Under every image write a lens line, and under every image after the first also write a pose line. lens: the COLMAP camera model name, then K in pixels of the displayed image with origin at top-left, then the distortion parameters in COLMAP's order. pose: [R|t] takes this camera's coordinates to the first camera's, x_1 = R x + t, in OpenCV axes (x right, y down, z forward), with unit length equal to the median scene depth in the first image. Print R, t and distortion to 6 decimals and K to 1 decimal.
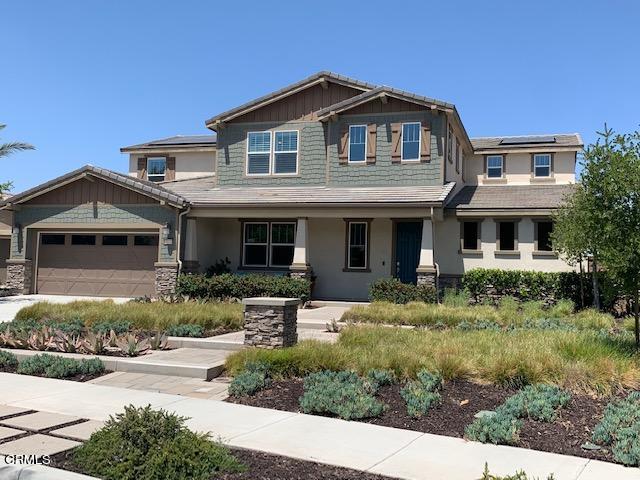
lens RADIAL K [[651.2, 0, 320.0], [0, 651.2, 240.0], [0, 0, 1]] dist [0.159195, -0.412163]
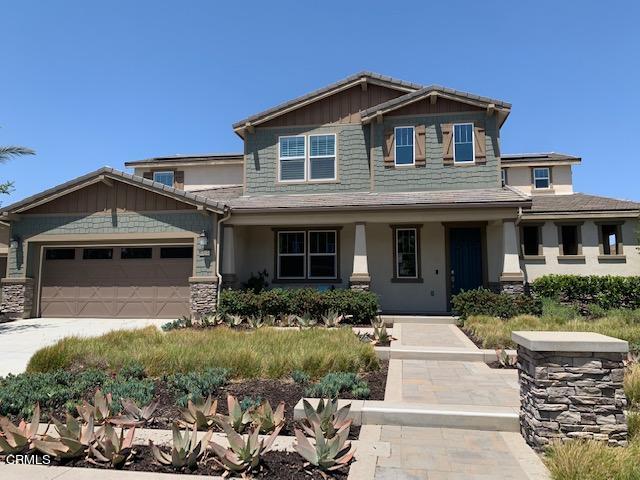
lens RADIAL K [[485.8, 0, 320.0], [0, 485.8, 240.0], [0, 0, 1]] dist [0.039881, -0.044195]
pose [[0.988373, -0.014751, 0.151331, -0.170922], [0.020412, 0.999146, -0.035926, 0.011308], [-0.150672, 0.038597, 0.987830, 0.325440]]
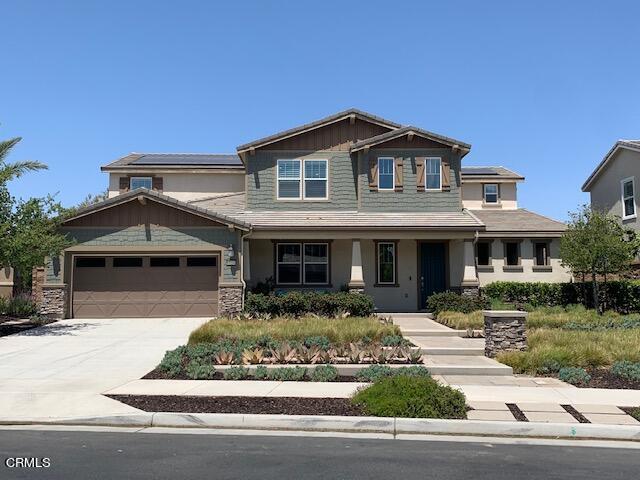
lens RADIAL K [[651.2, 0, 320.0], [0, 651.2, 240.0], [0, 0, 1]] dist [0.159195, -0.412163]
pose [[0.945774, -0.005493, 0.324780, -0.419894], [0.010933, 0.999829, -0.014927, -0.016239], [-0.324642, 0.017668, 0.945672, -0.039586]]
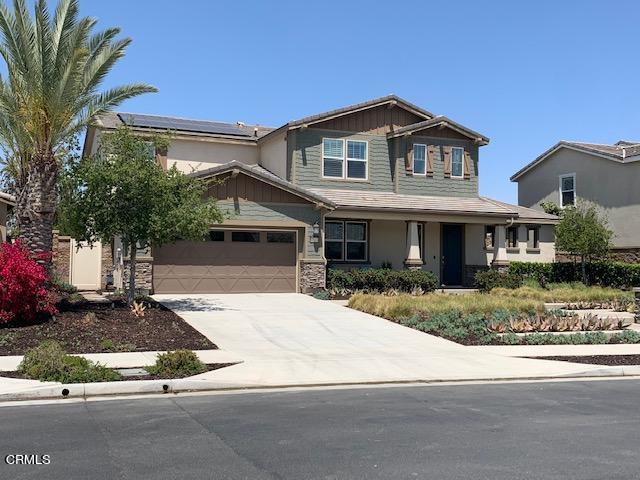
lens RADIAL K [[728.7, 0, 320.0], [0, 728.7, 240.0], [0, 0, 1]] dist [0.089508, 0.001155]
pose [[0.755703, 0.003985, 0.654902, -0.970011], [-0.025283, 0.999414, 0.023094, -0.023879], [-0.654426, -0.034010, 0.755361, 0.084017]]
